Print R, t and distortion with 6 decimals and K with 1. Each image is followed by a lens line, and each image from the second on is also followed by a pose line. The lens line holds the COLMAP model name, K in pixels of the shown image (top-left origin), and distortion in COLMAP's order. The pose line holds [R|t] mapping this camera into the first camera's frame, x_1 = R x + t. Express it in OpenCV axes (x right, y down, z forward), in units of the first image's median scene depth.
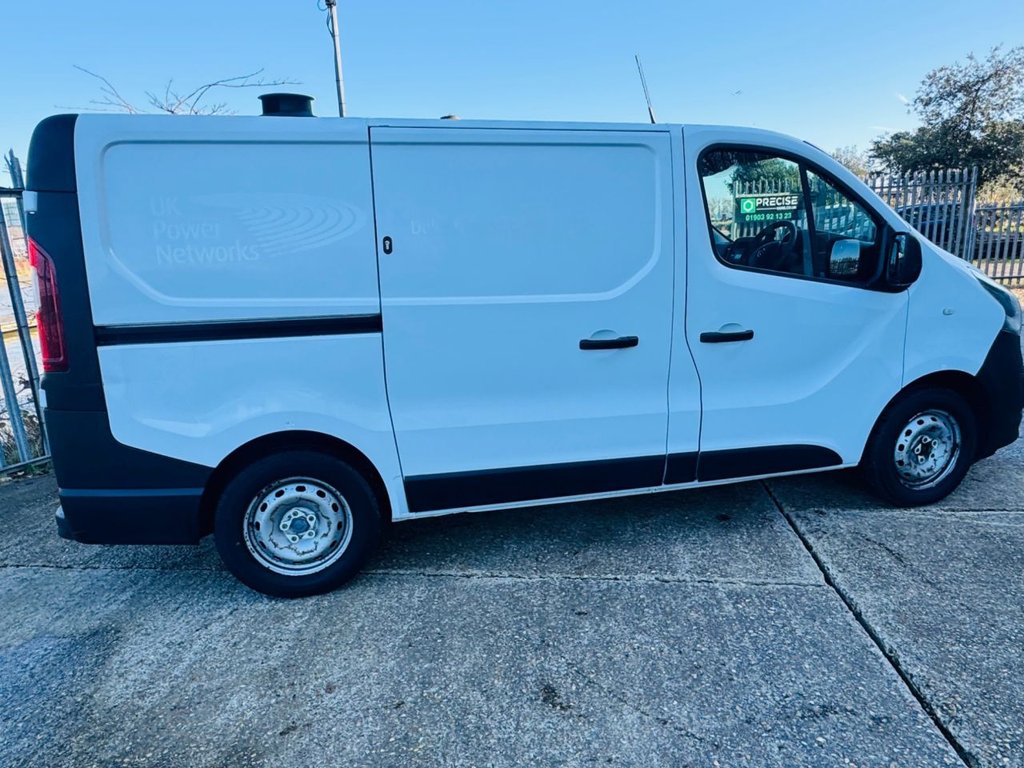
lens RADIAL K [[638.9, 0, 506.9], [0, 638.9, 382.7], [0, 0, 1]] dist [-0.001119, 0.001479]
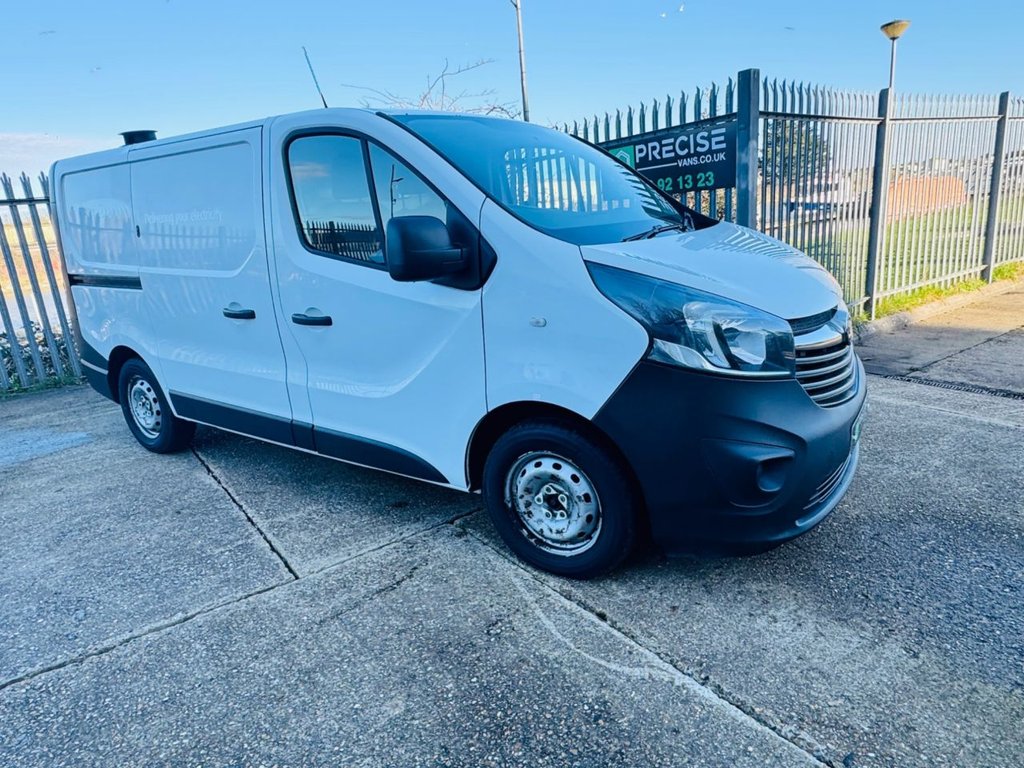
lens RADIAL K [[638.4, 0, 503.4], [0, 638.4, 385.6], [0, 0, 1]] dist [-0.001812, 0.001458]
pose [[0.673688, 0.187175, -0.714920, 1.406122], [-0.119643, 0.982256, 0.144424, -0.165738], [0.729267, -0.011761, 0.684128, 0.556208]]
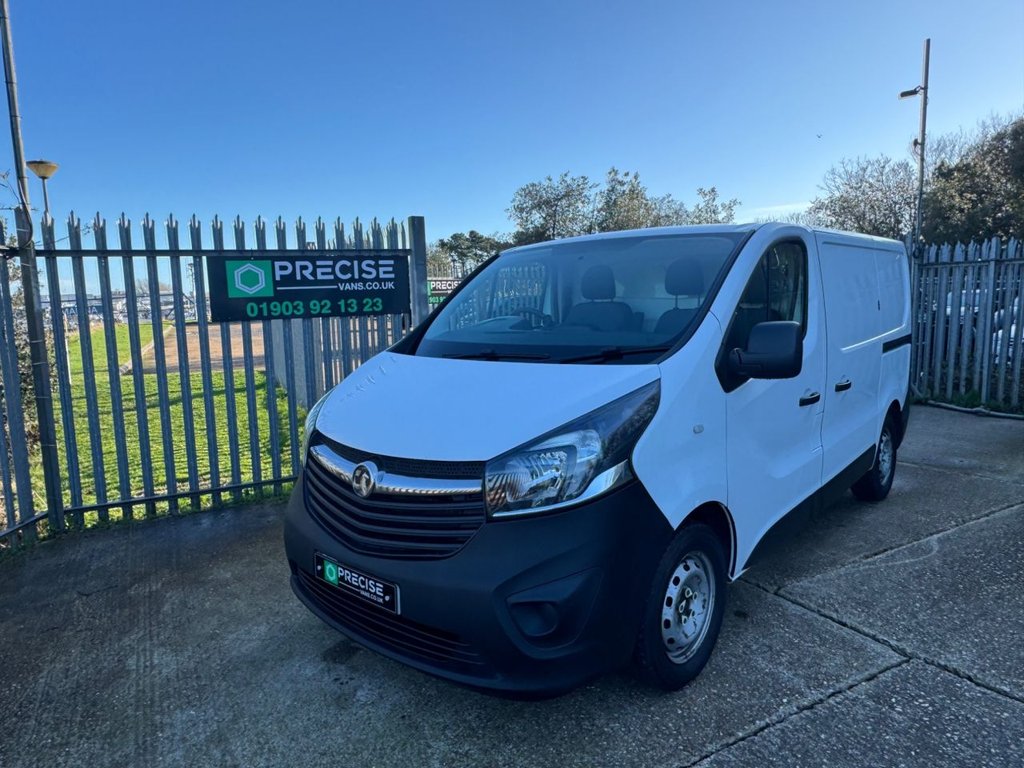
lens RADIAL K [[658.6, 0, 514.6], [0, 658.6, 377.9], [0, 0, 1]] dist [0.000907, 0.000217]
pose [[0.811424, -0.041794, 0.582961, -0.594342], [0.120556, 0.987959, -0.096973, -0.094017], [-0.571889, 0.148965, 0.806692, 0.458435]]
